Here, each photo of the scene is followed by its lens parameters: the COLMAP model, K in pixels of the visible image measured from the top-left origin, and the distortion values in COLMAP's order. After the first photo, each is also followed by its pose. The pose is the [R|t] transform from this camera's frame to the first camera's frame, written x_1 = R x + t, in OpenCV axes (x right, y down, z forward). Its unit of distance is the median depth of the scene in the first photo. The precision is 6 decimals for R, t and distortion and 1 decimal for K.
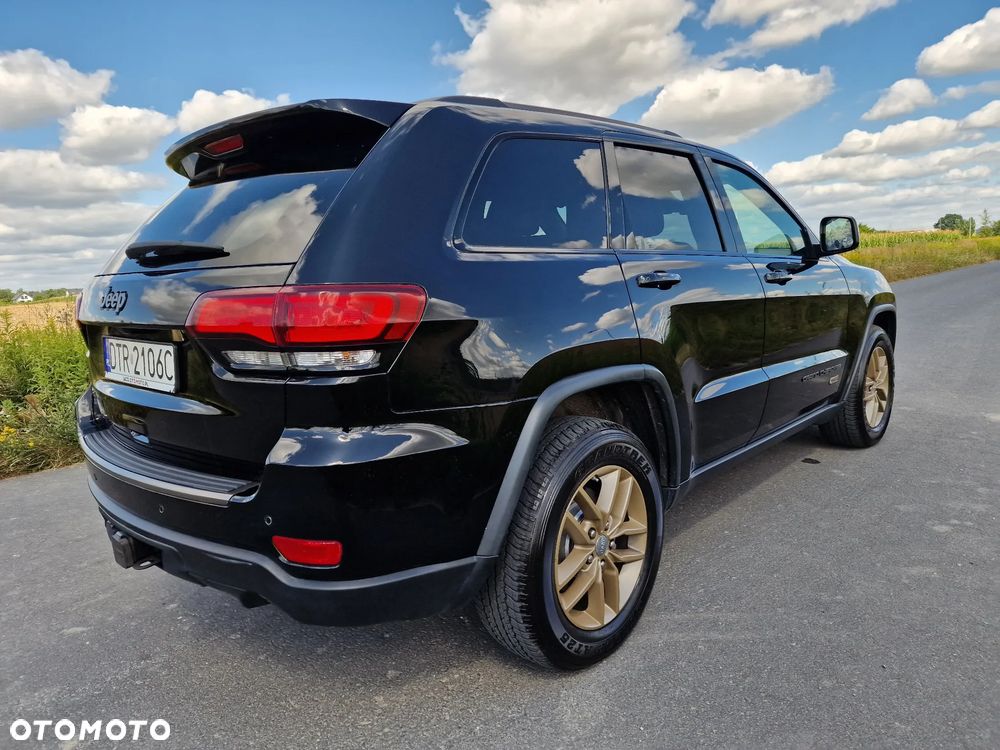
lens RADIAL K [[680.9, 0, 494.6], [0, 680.9, 372.3], [0, 0, 1]] dist [0.067642, -0.062910]
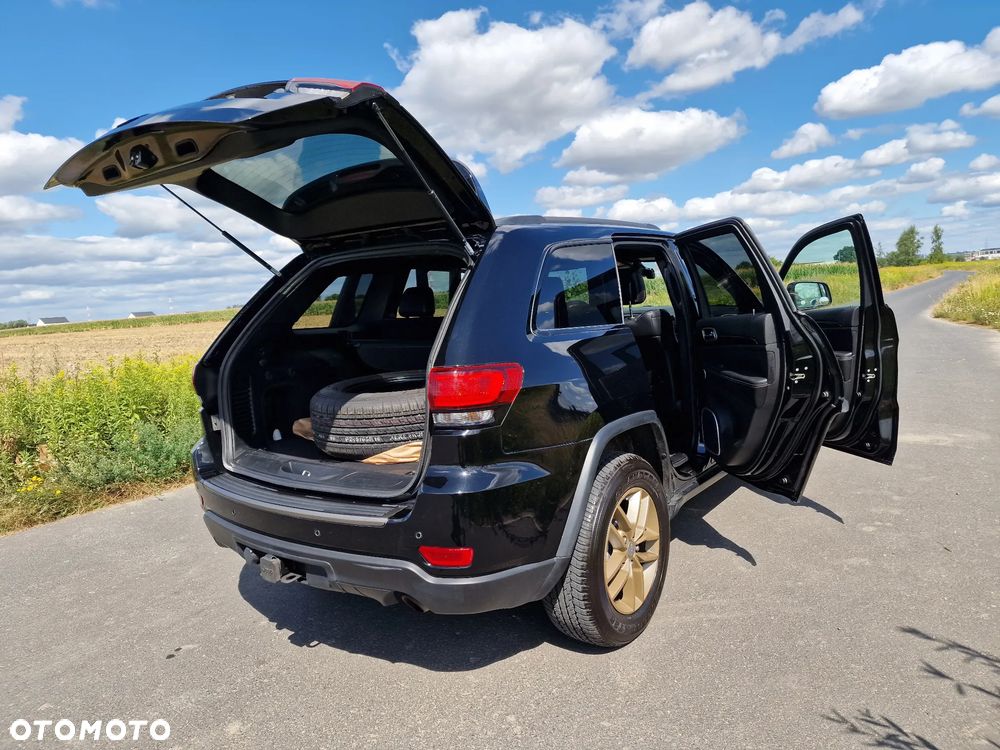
lens RADIAL K [[680.9, 0, 493.7], [0, 680.9, 364.3], [0, 0, 1]] dist [0.067642, -0.062910]
pose [[0.994769, -0.021548, 0.099852, -0.226319], [0.026951, 0.998227, -0.053078, -0.038569], [-0.098531, 0.055492, 0.993586, -0.298245]]
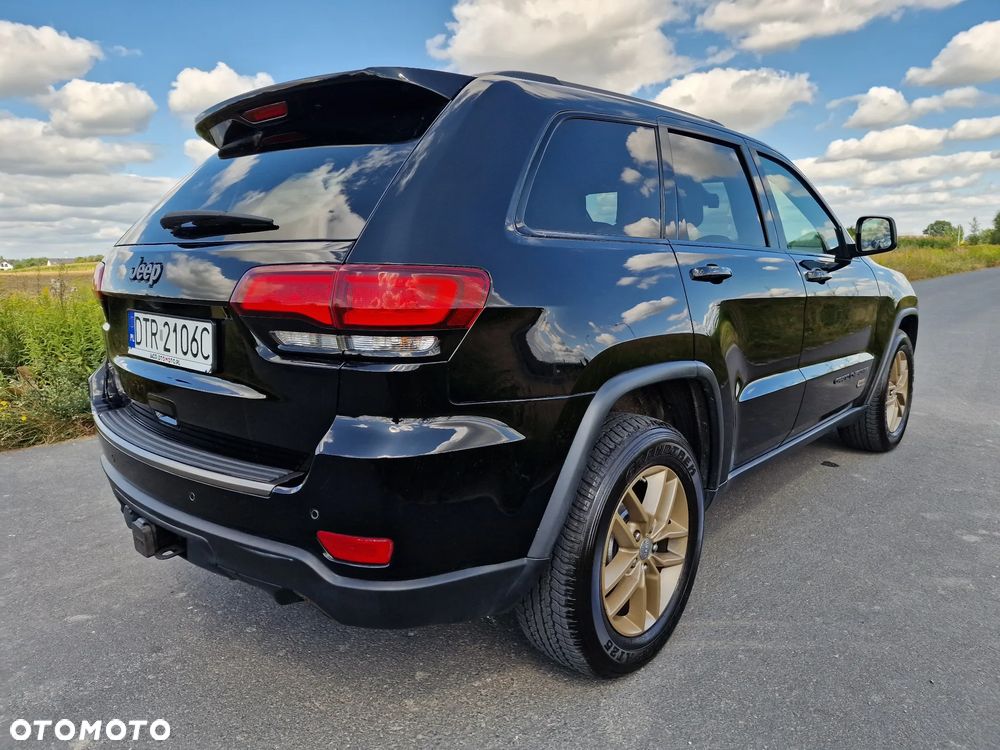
lens RADIAL K [[680.9, 0, 498.6], [0, 680.9, 367.5], [0, 0, 1]] dist [0.067642, -0.062910]
pose [[0.998973, 0.038079, 0.024570, -0.080623], [-0.038343, 0.999211, 0.010383, -0.002377], [-0.024155, -0.011314, 0.999644, 0.048127]]
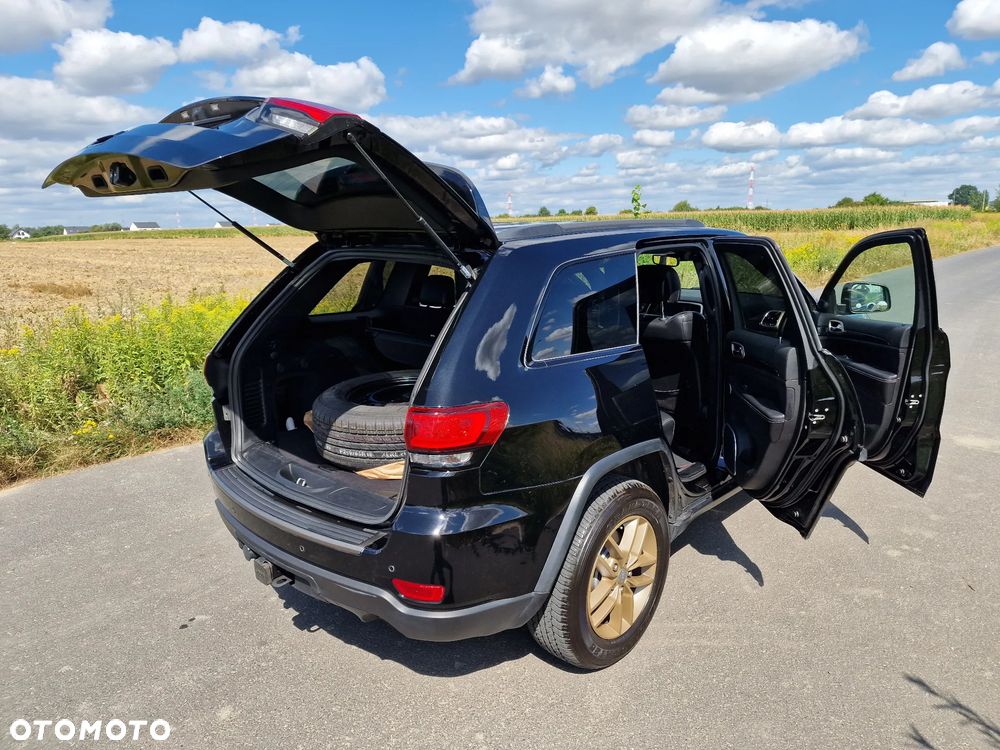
lens RADIAL K [[680.9, 0, 503.2], [0, 680.9, 384.6], [0, 0, 1]] dist [0.067642, -0.062910]
pose [[0.999381, 0.033842, 0.009652, -0.093670], [-0.034531, 0.995900, 0.083611, -0.208143], [-0.006783, -0.083893, 0.996452, -0.265271]]
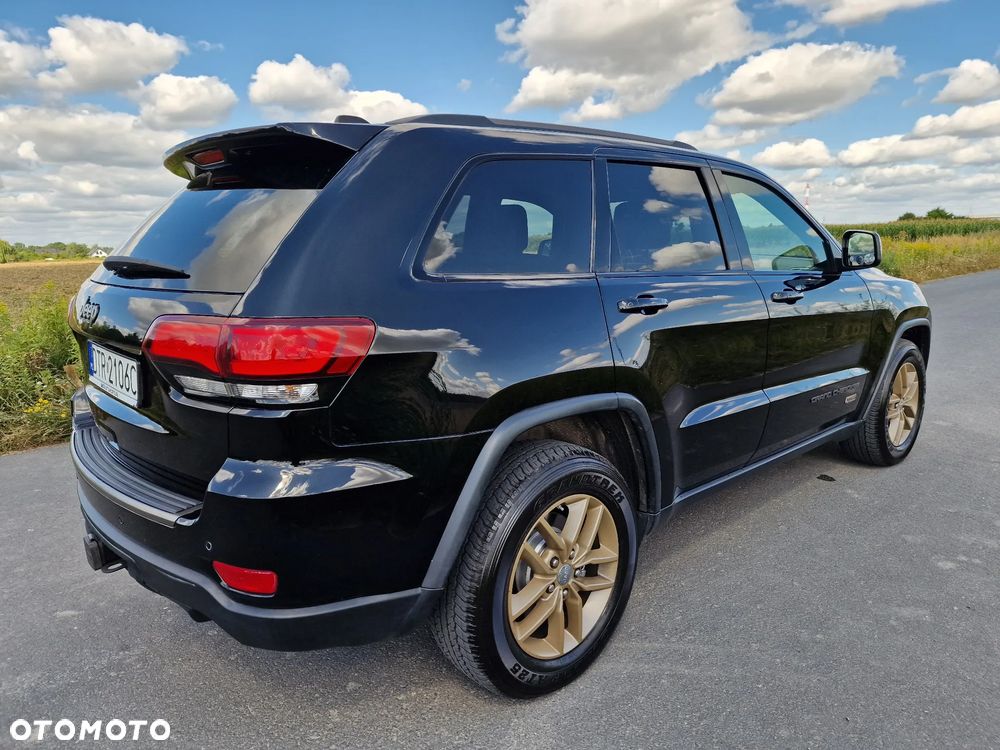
lens RADIAL K [[680.9, 0, 505.6], [0, 680.9, 362.0], [0, 0, 1]] dist [0.067642, -0.062910]
pose [[0.996911, 0.046658, -0.063175, 0.117307], [-0.044983, 0.998604, 0.027676, -0.075594], [0.064378, -0.024749, 0.997619, 0.014861]]
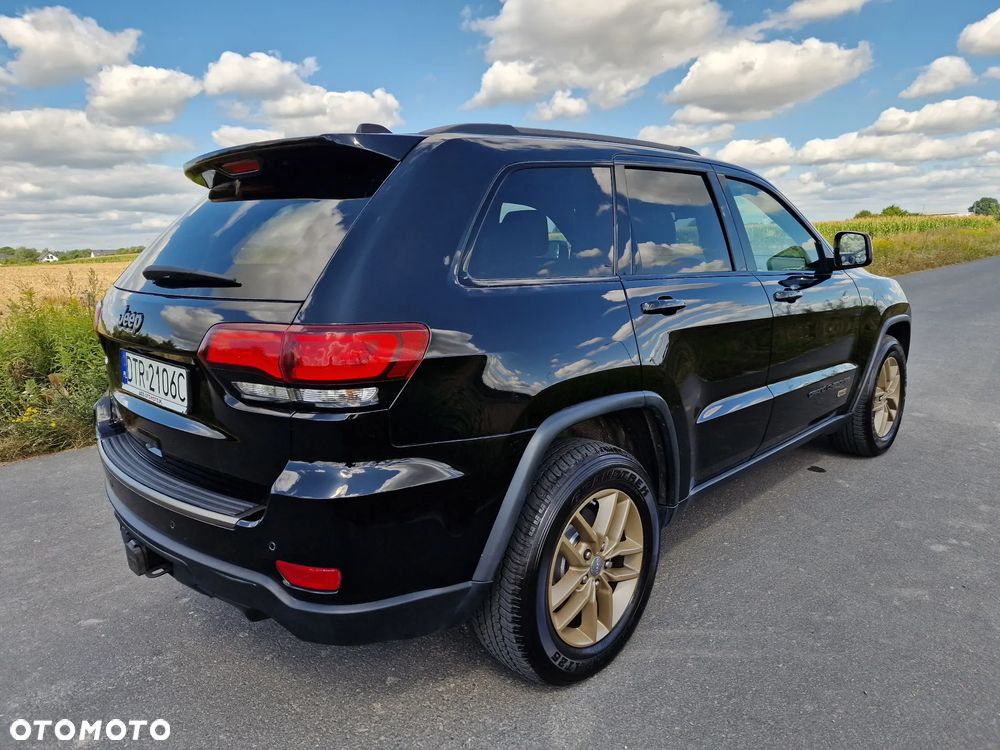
lens RADIAL K [[680.9, 0, 503.4], [0, 680.9, 370.4], [0, 0, 1]] dist [0.067642, -0.062910]
pose [[0.999415, 0.029795, -0.016803, 0.024246], [-0.029151, 0.998877, 0.037359, -0.074535], [0.017897, -0.036847, 0.999161, -0.022062]]
